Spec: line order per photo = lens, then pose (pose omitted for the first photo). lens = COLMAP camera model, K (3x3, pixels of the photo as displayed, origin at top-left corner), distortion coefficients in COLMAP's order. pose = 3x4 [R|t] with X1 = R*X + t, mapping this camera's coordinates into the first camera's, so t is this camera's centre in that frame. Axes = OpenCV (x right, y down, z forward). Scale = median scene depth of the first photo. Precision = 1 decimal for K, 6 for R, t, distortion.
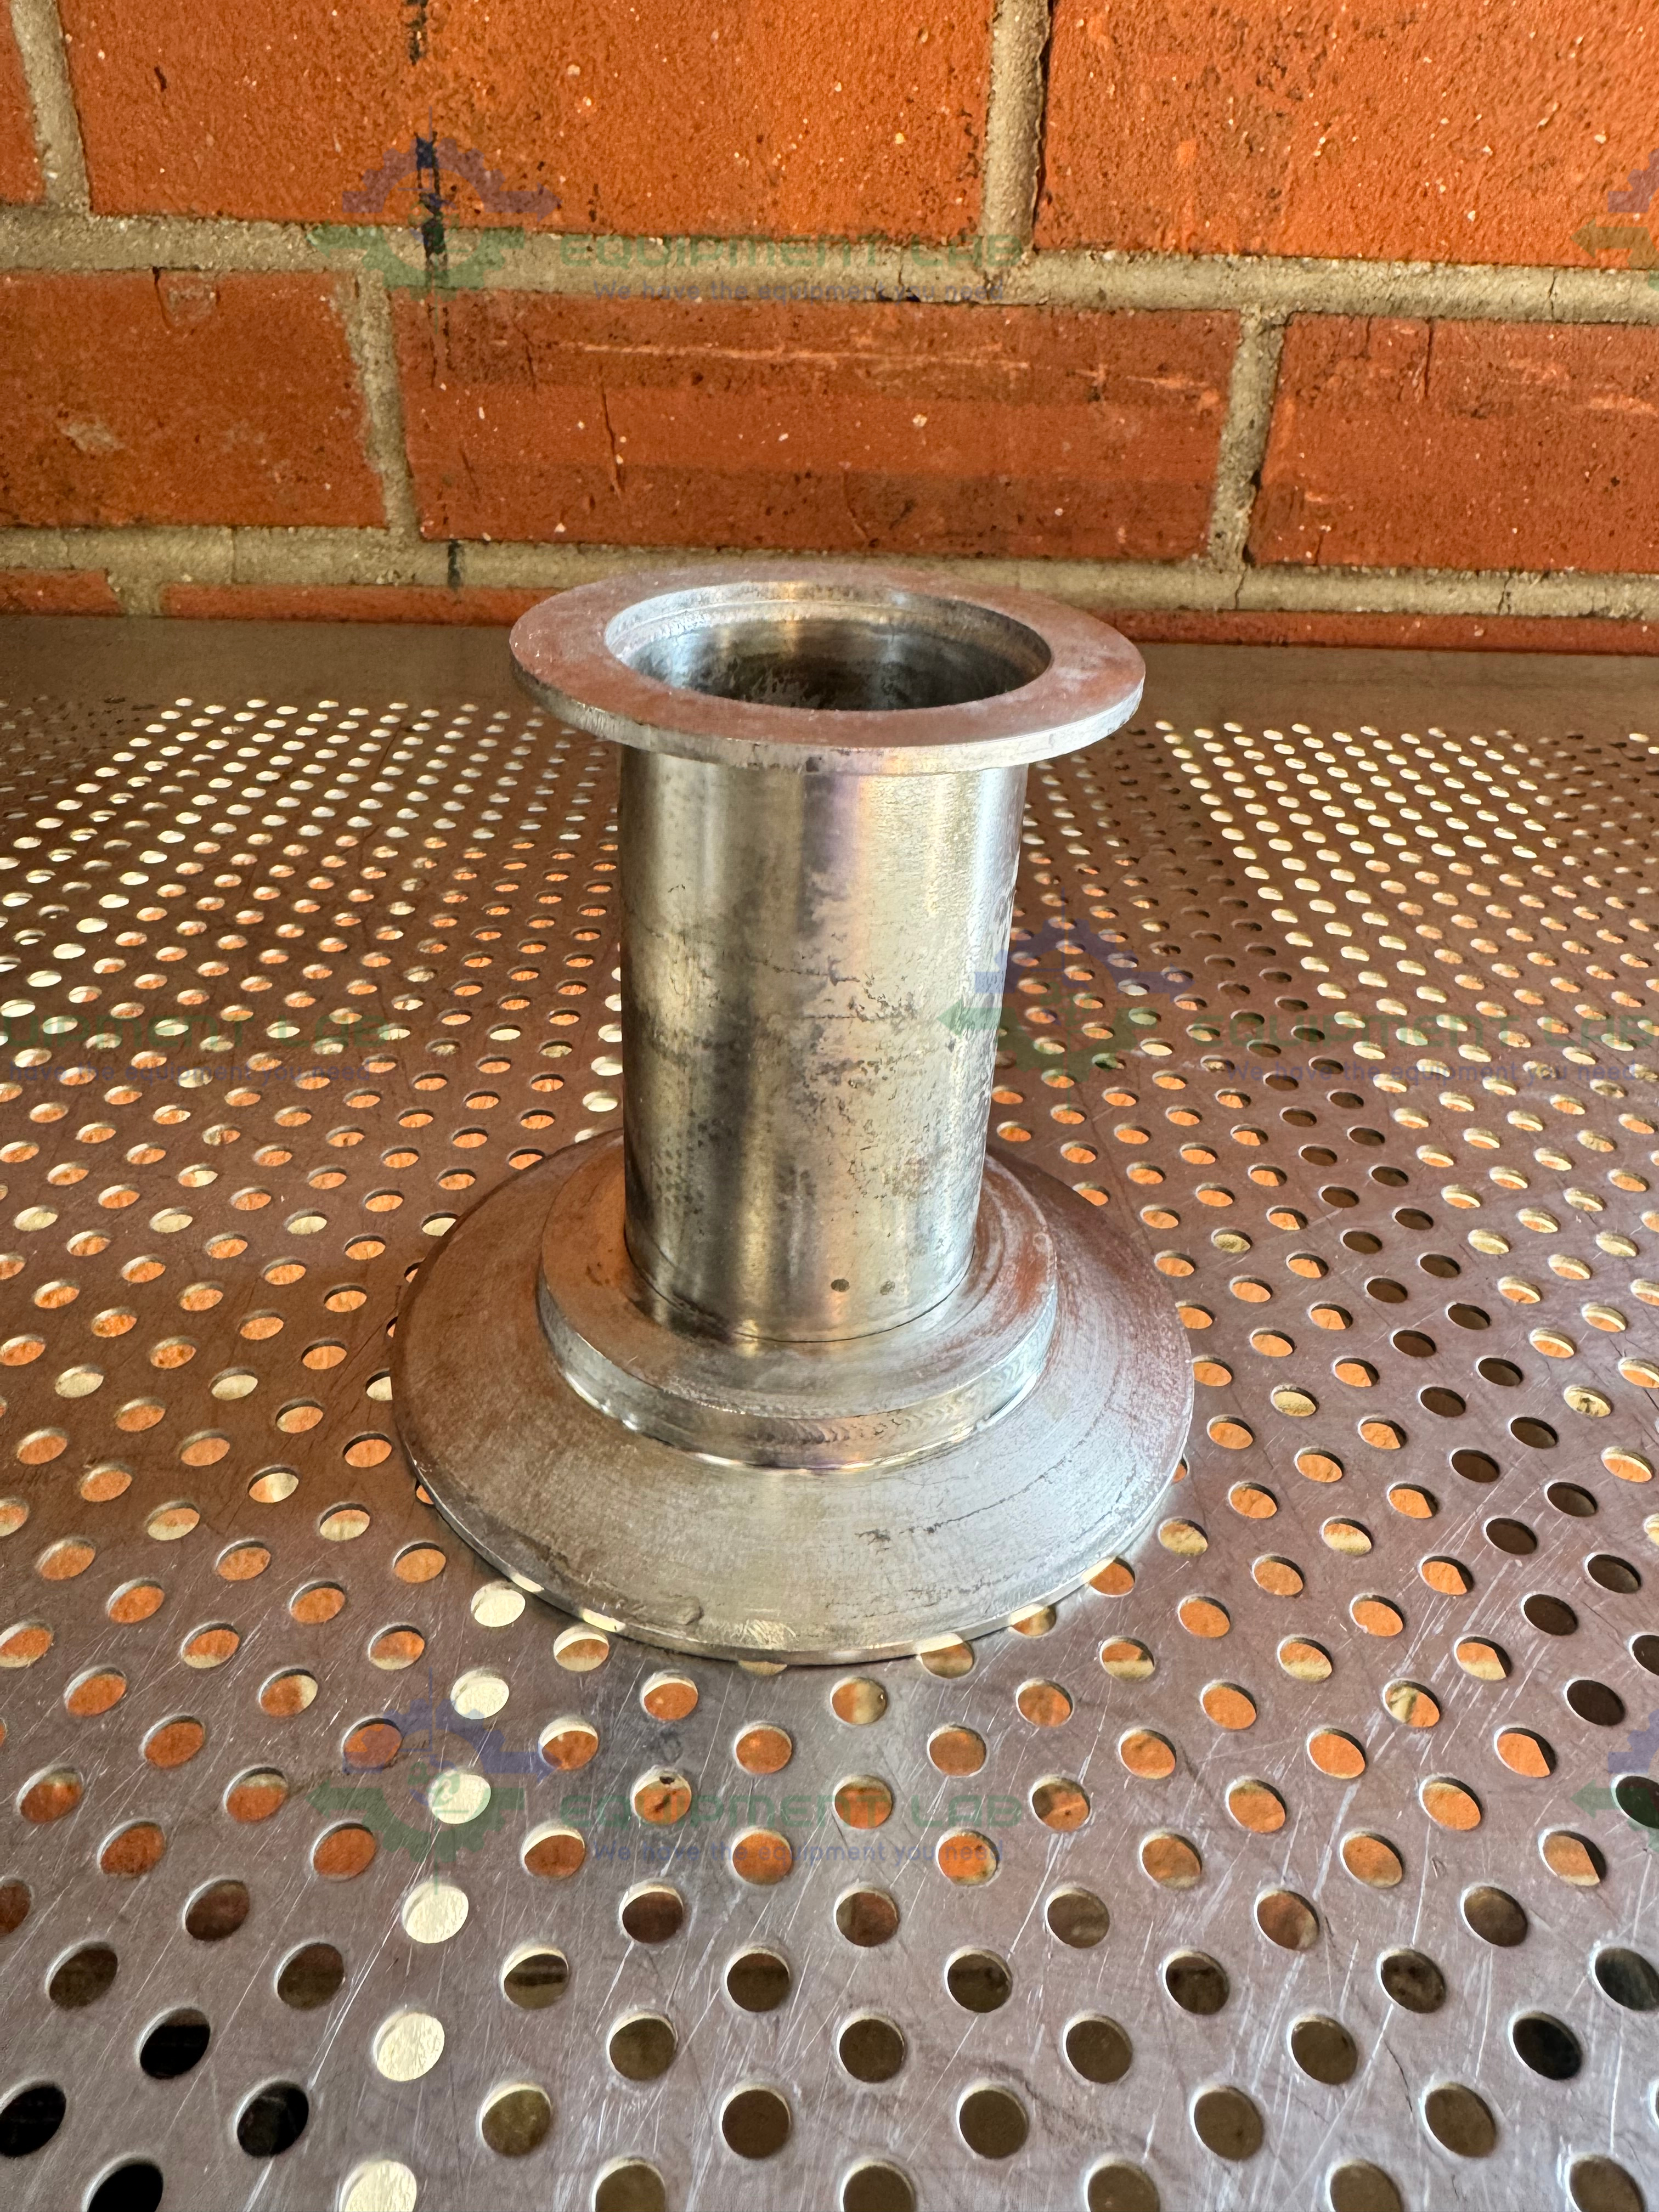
lens RADIAL K [[1593.3, 0, 836.0], [0, 1593.3, 997.3], [0, 0, 1]] dist [-0.008276, 0.005018]
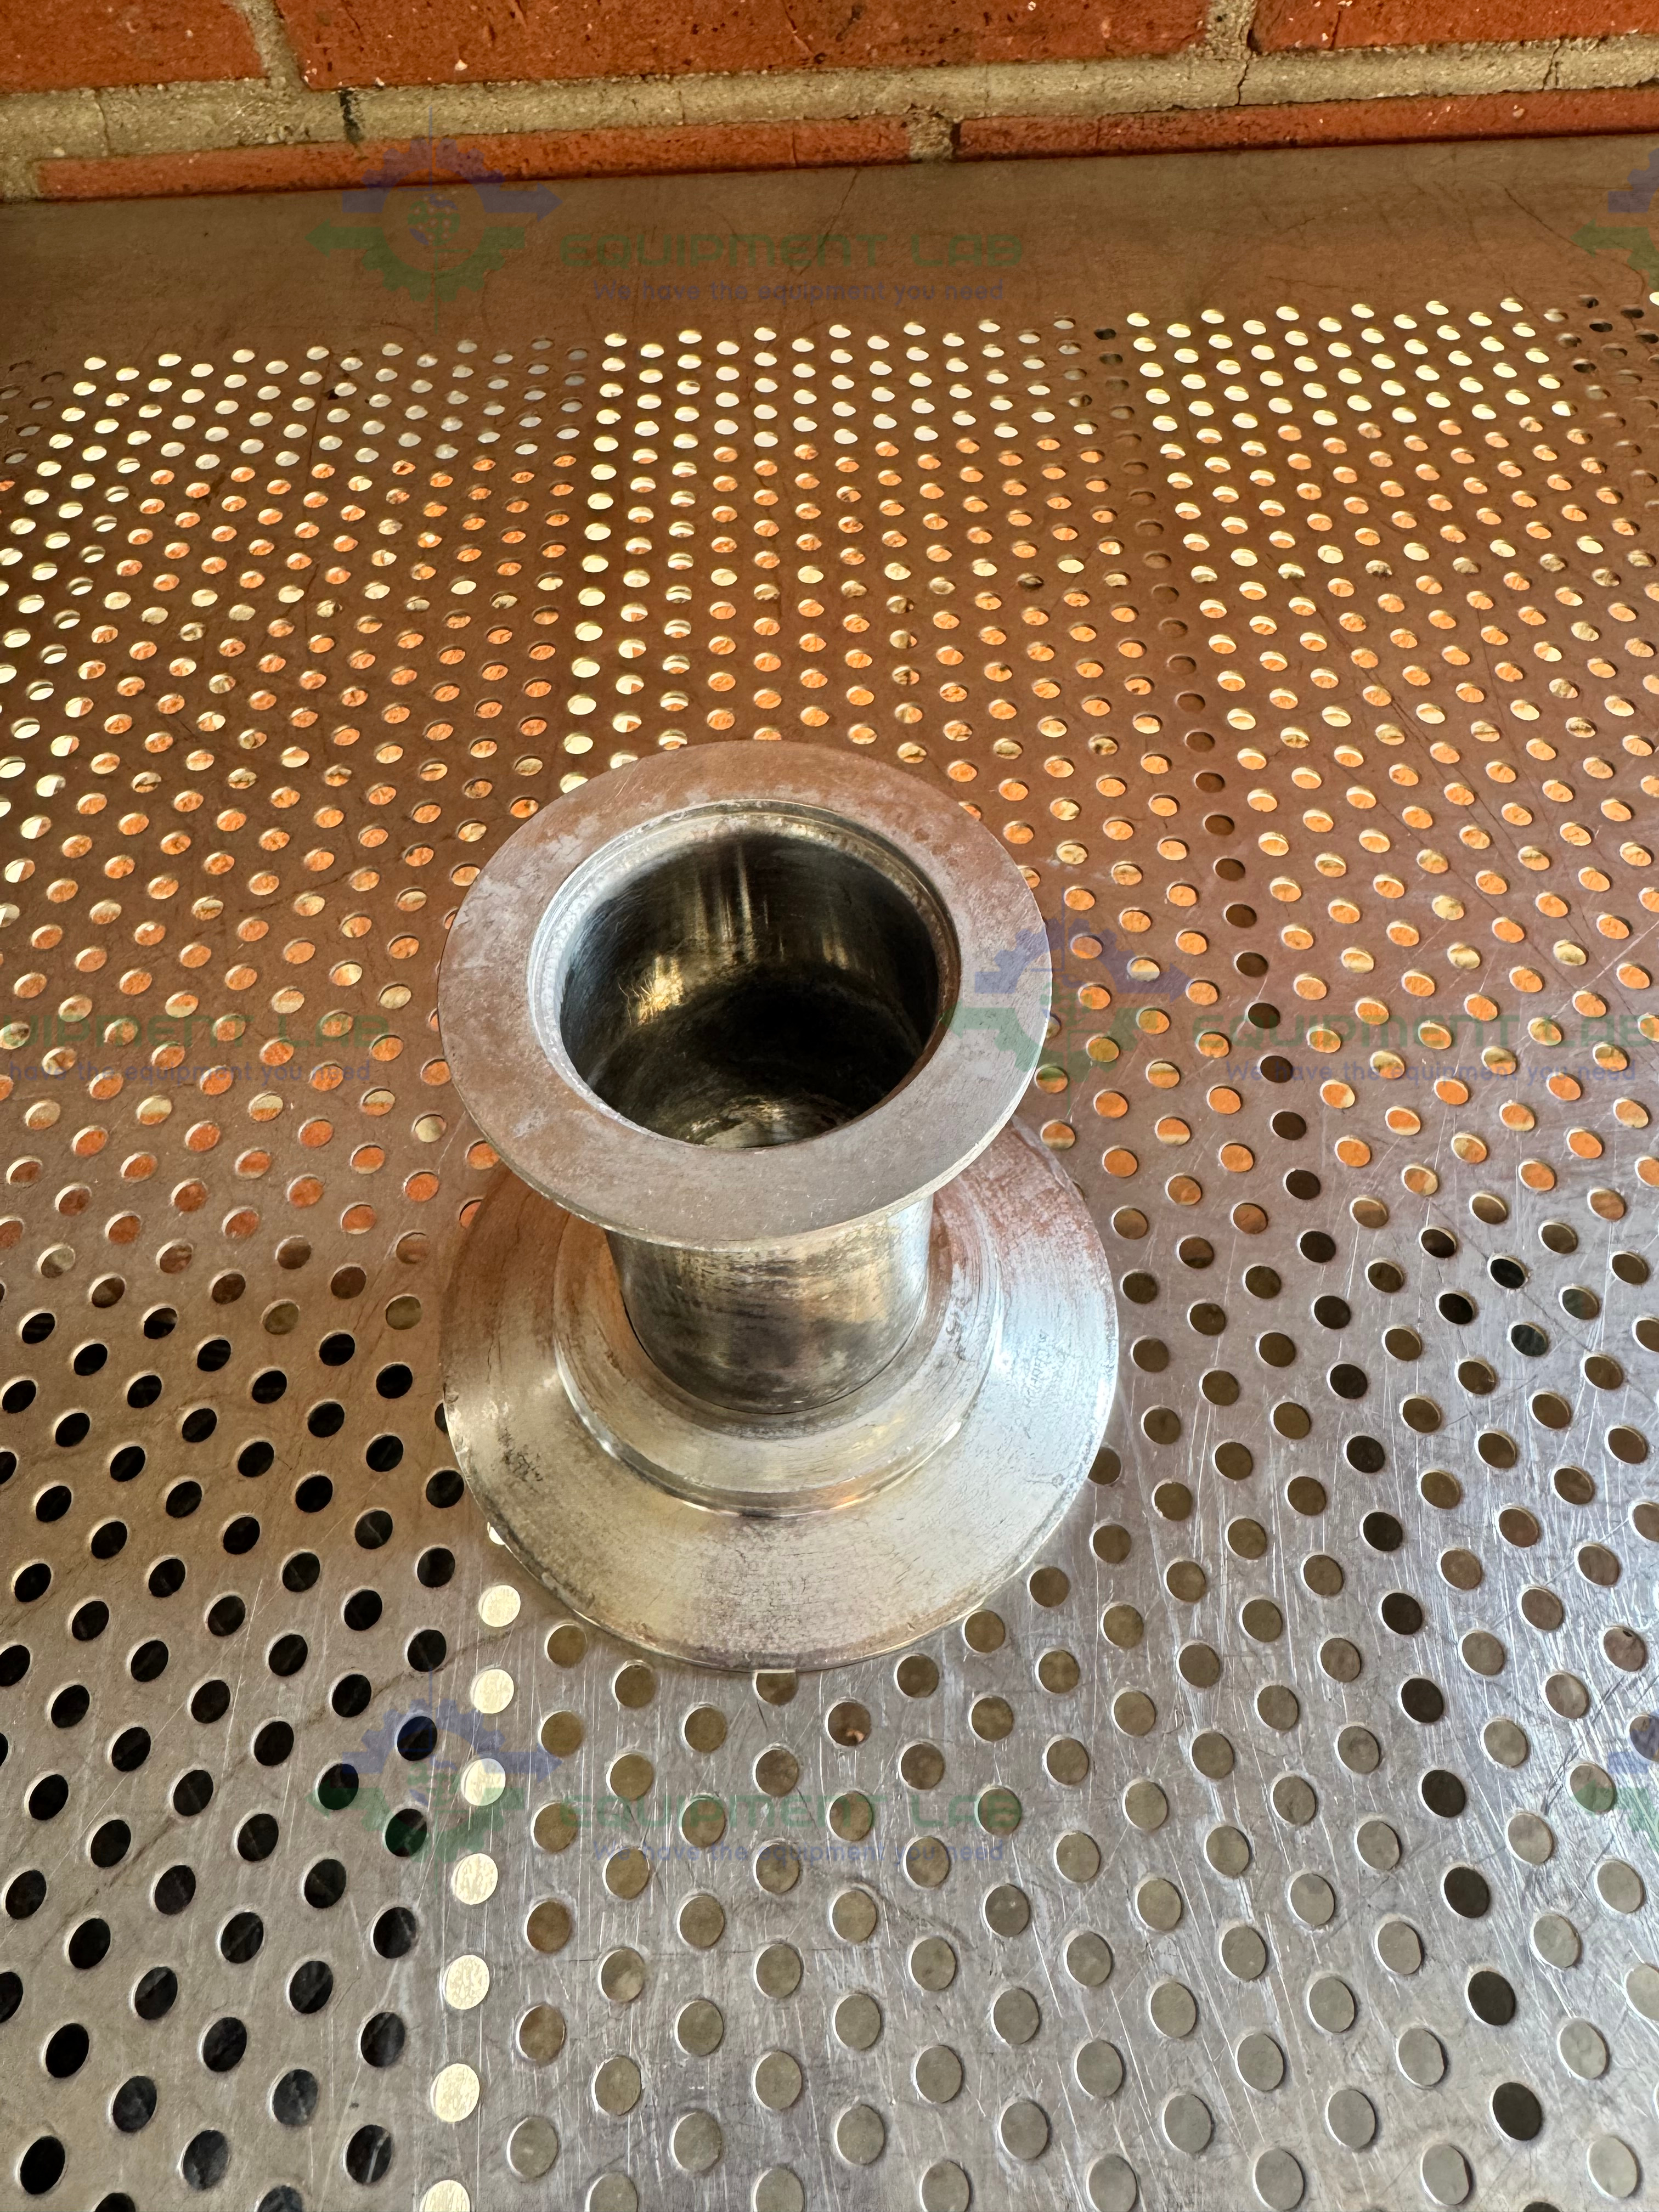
lens RADIAL K [[1593.3, 0, 839.0], [0, 1593.3, 972.0], [0, 0, 1]] dist [-0.008276, 0.005018]
pose [[0.998246, -0.041832, -0.041882, 0.054499], [0.055812, 0.900880, 0.430466, -0.227965], [0.019724, -0.432048, 0.901635, 0.000001]]
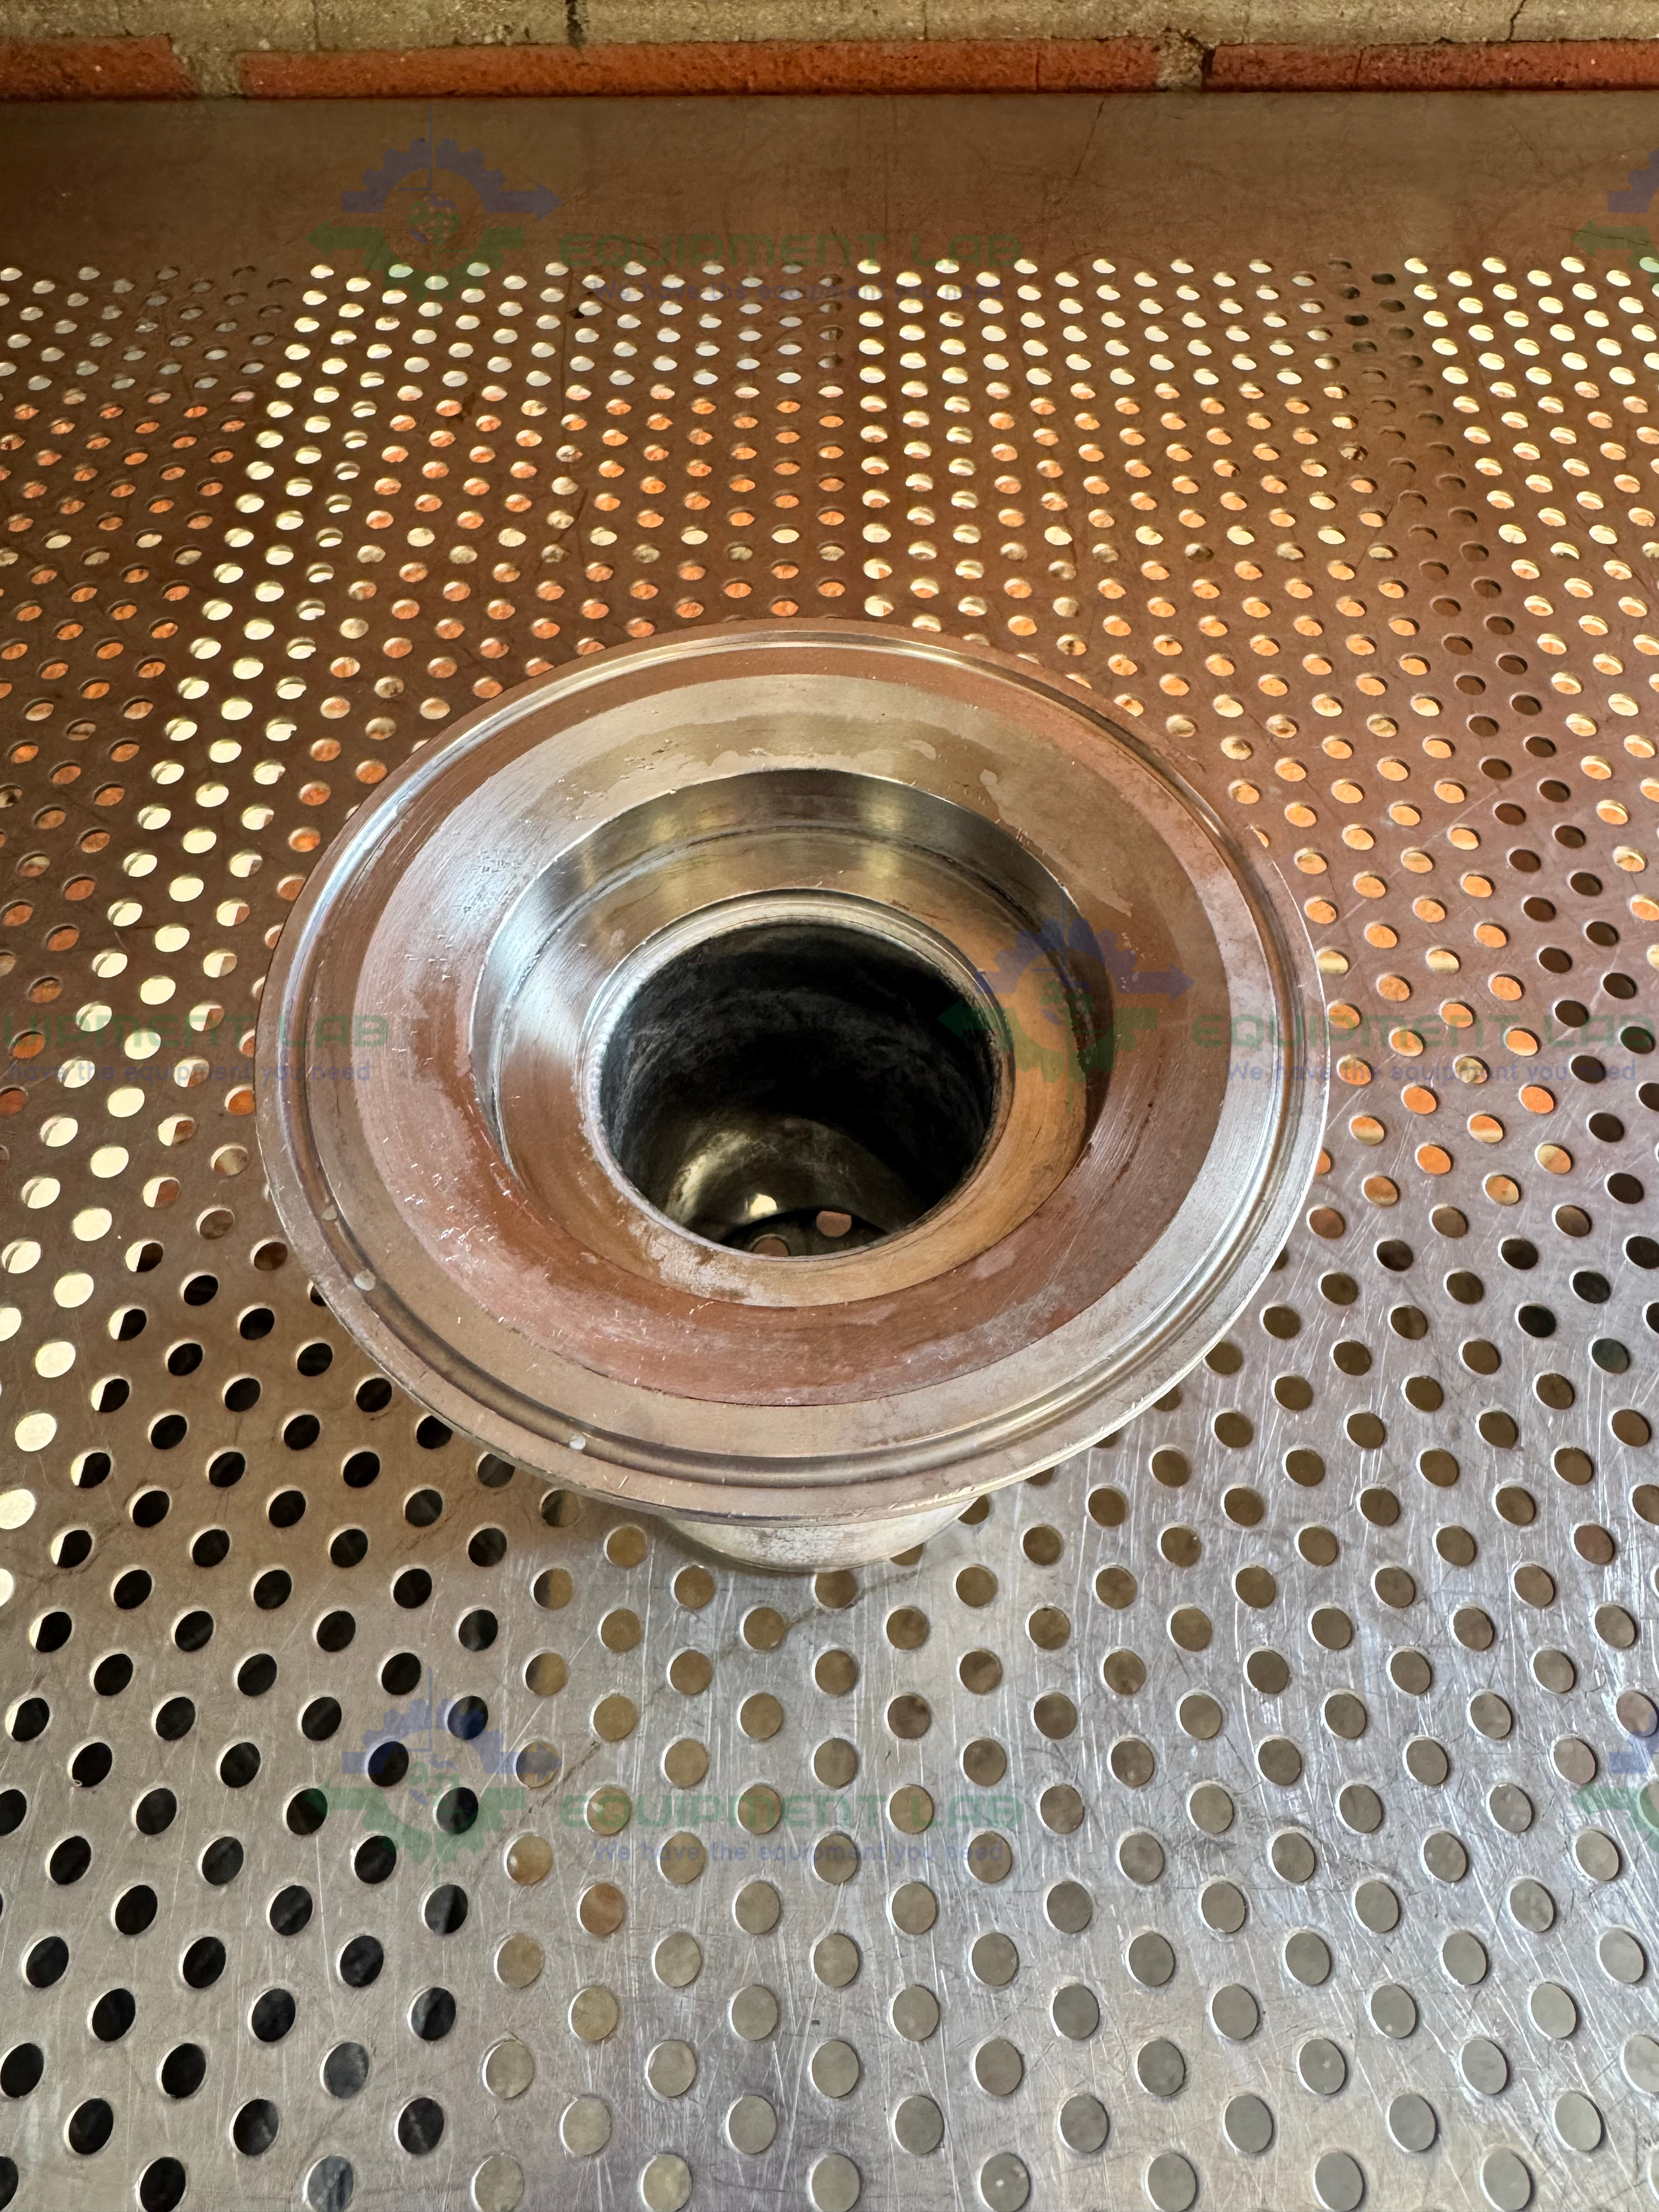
lens RADIAL K [[1593.3, 0, 823.2], [0, 1593.3, 1069.0], [0, 0, 1]] dist [-0.008276, 0.005018]
pose [[0.999194, -0.004103, -0.039924, -0.085061], [0.023057, 0.872898, 0.487357, -0.210778], [0.032850, -0.487885, 0.872290, 0.002044]]
